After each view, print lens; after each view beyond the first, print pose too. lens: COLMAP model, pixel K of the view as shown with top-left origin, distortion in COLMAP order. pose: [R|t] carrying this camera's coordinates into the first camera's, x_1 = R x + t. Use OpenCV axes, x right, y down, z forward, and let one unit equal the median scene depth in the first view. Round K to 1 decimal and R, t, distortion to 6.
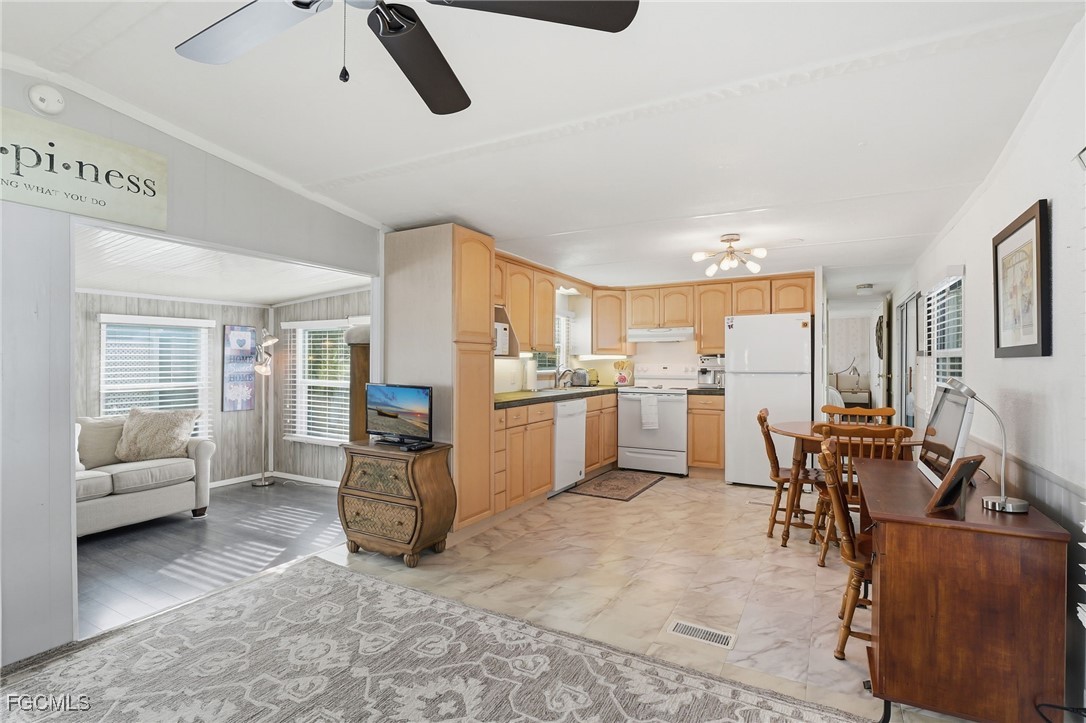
lens RADIAL K [[524.4, 0, 540.4], [0, 524.4, 358.7], [0, 0, 1]] dist [-0.014614, -0.001041]
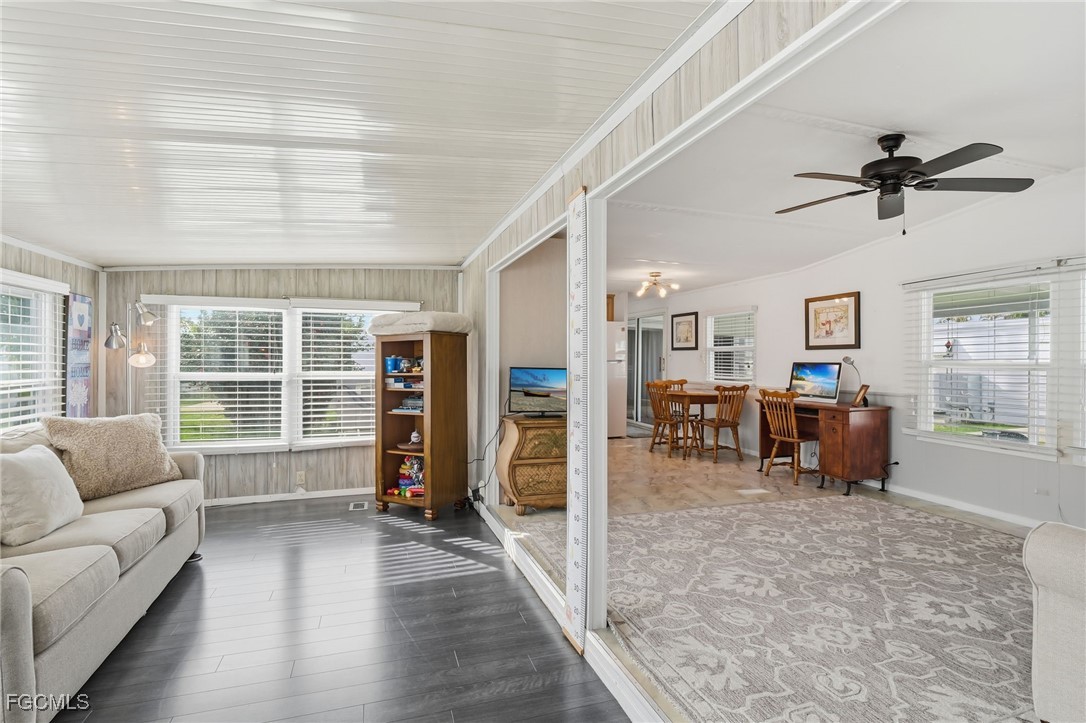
lens RADIAL K [[524.4, 0, 540.4], [0, 524.4, 358.7], [0, 0, 1]] dist [-0.014614, -0.001041]
pose [[0.674593, -0.000019, 0.738190, -1.175163], [-0.005281, 0.999974, 0.004851, 0.023275], [-0.738171, -0.007171, 0.674576, 0.202502]]
